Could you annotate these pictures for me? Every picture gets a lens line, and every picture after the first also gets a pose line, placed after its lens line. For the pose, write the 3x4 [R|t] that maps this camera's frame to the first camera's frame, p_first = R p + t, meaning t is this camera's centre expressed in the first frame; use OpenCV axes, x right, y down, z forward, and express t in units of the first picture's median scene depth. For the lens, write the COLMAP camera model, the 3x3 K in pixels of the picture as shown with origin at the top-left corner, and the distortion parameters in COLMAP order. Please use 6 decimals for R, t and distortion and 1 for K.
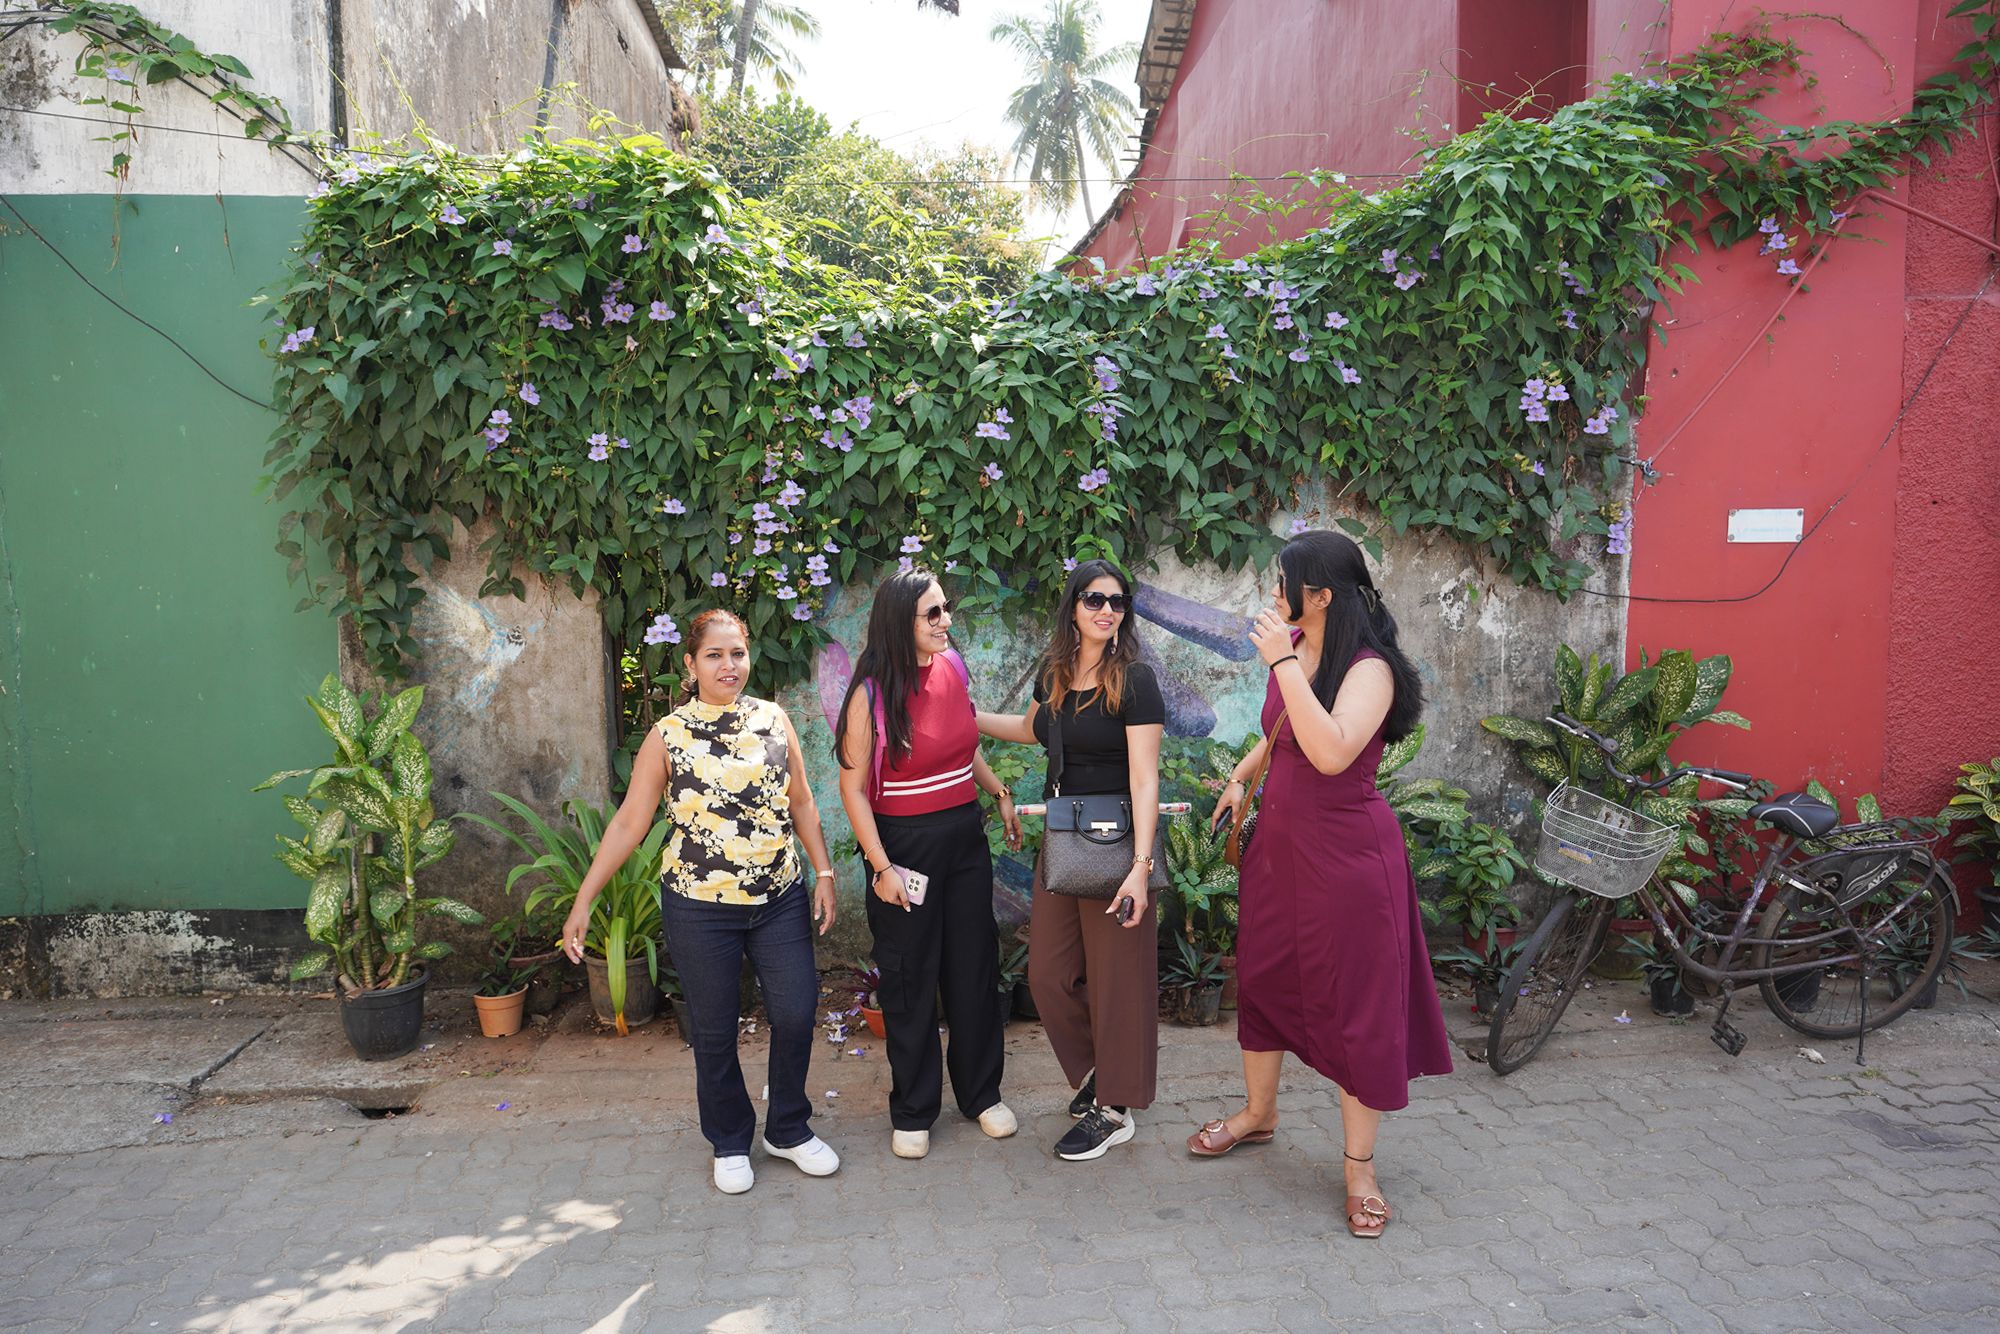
lens RADIAL K [[1313.7, 0, 1000.0], [0, 1313.7, 667.0], [0, 0, 1]] dist [-0.016893, 0.003176]
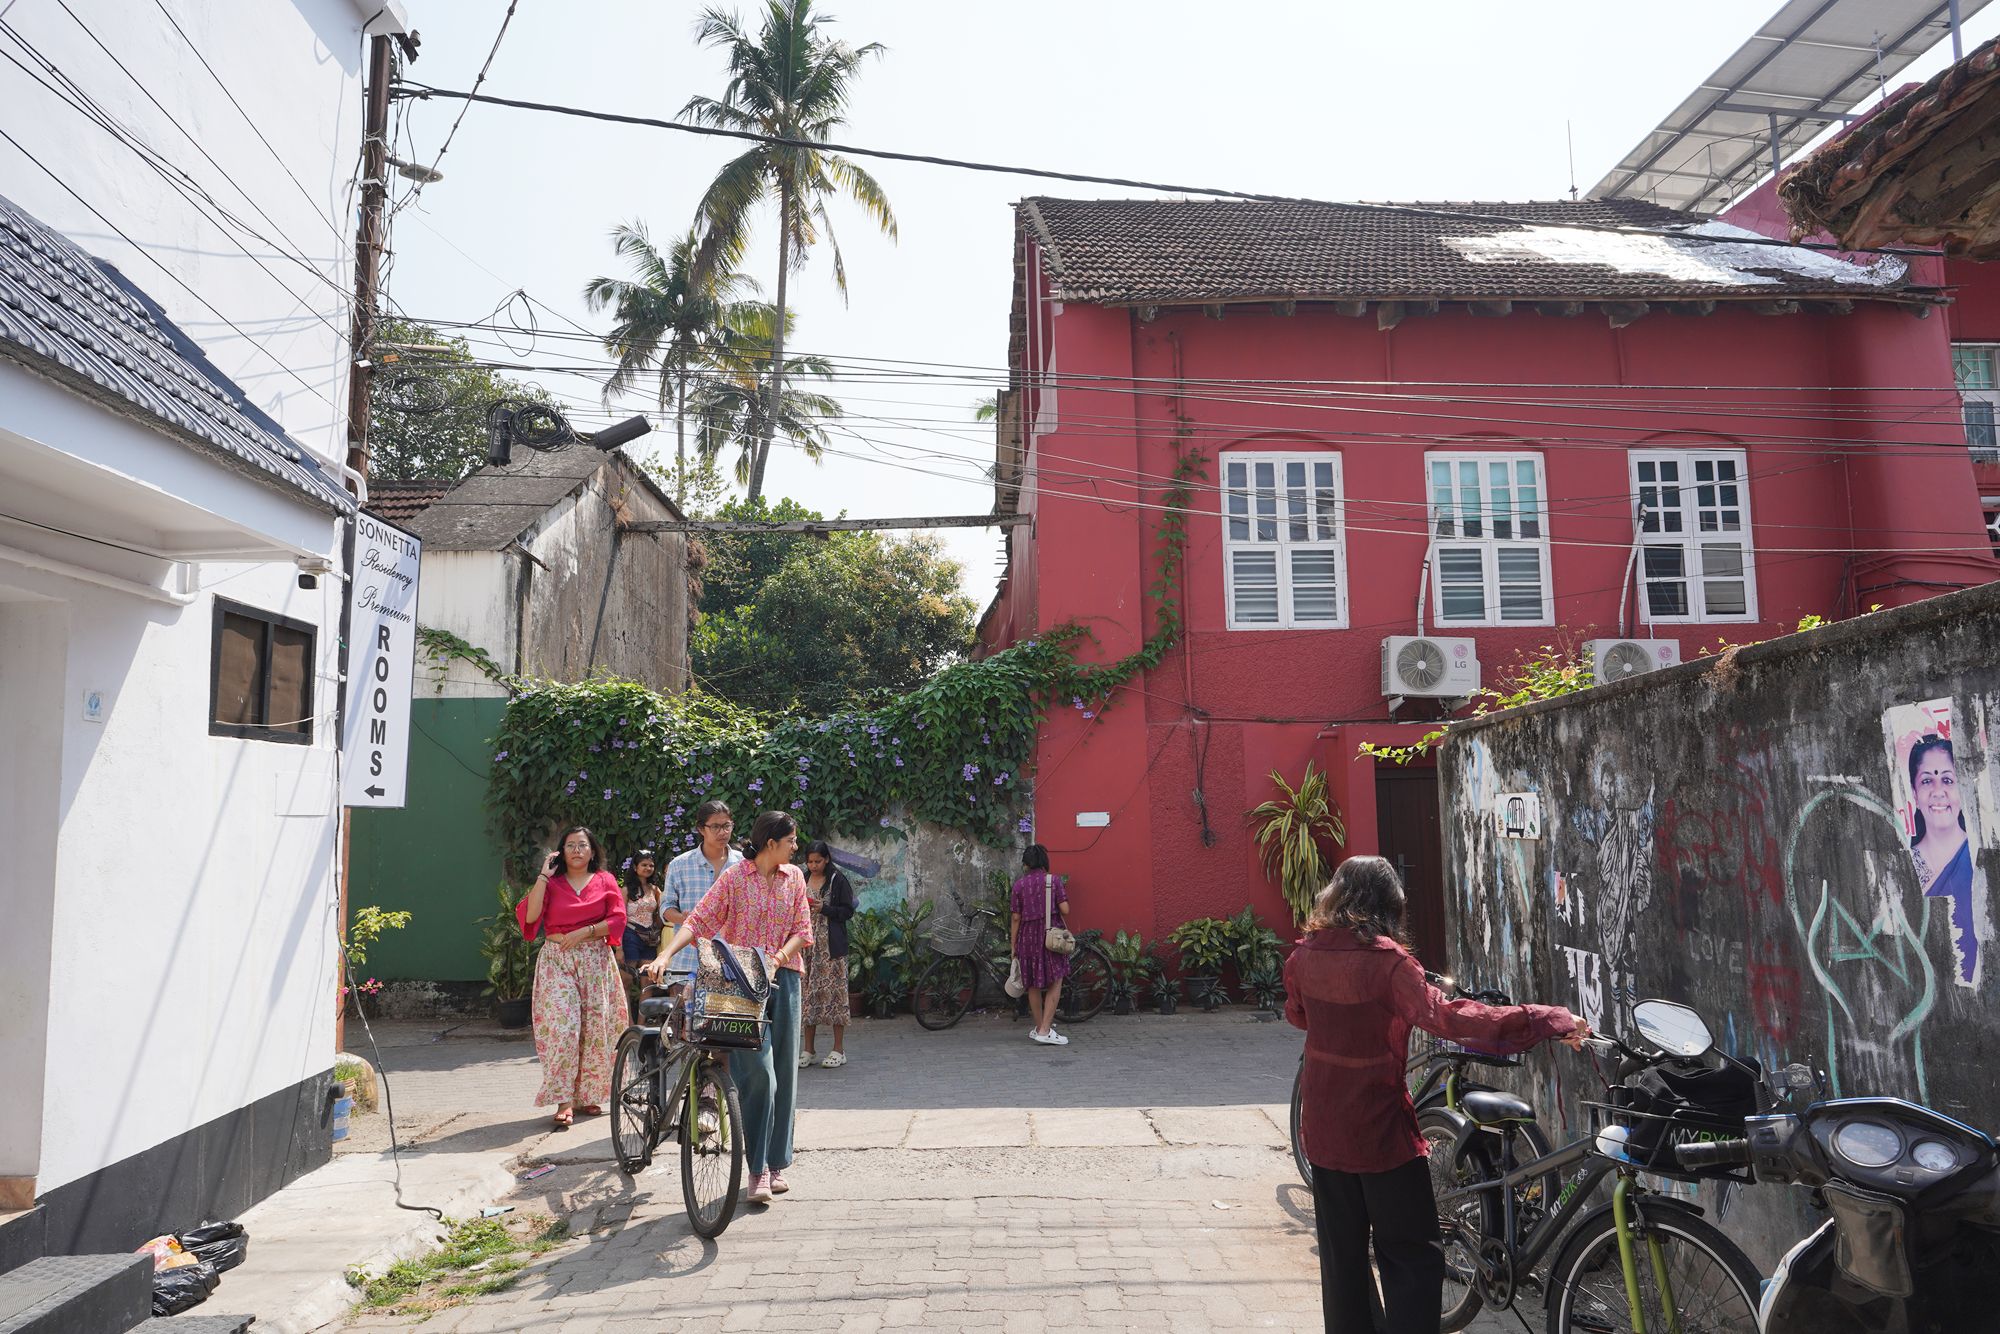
lens RADIAL K [[1313.7, 0, 1000.0], [0, 1313.7, 667.0], [0, 0, 1]] dist [-0.016893, 0.003176]
pose [[0.998980, -0.010450, -0.043924, 0.589373], [0.001279, 0.979005, -0.203830, 0.120104], [0.045132, 0.203566, 0.978020, -1.570045]]
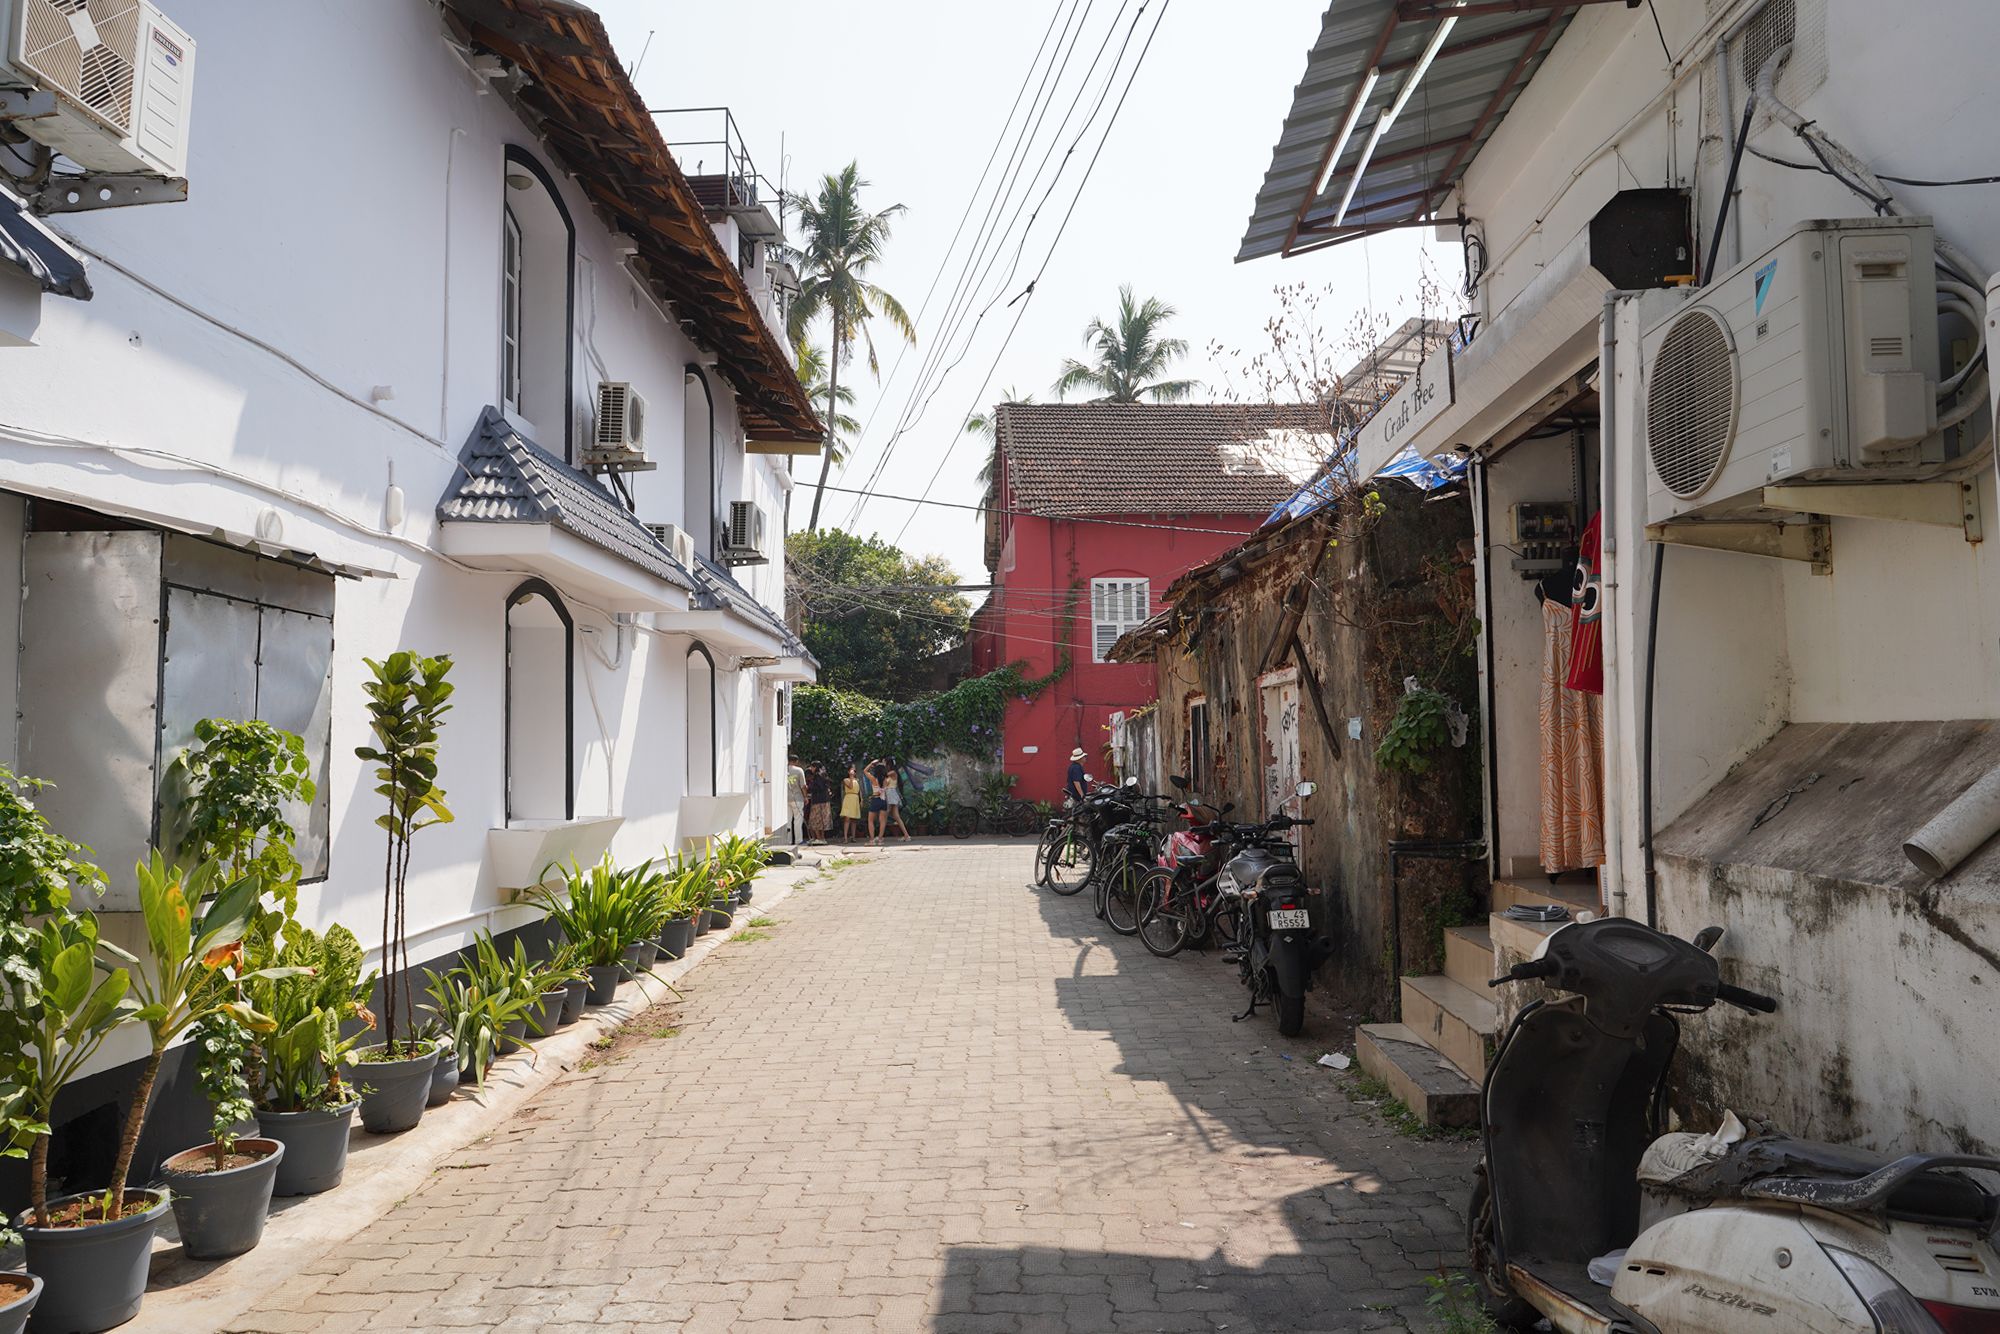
lens RADIAL K [[1365.1, 0, 1000.0], [0, 1365.1, 667.0], [0, 0, 1]] dist [-0.003276, 0.000658]
pose [[0.999441, -0.005223, -0.033033, 0.727345], [0.000103, 0.988204, -0.153144, 0.450591], [0.033443, 0.153055, 0.987652, -4.997314]]
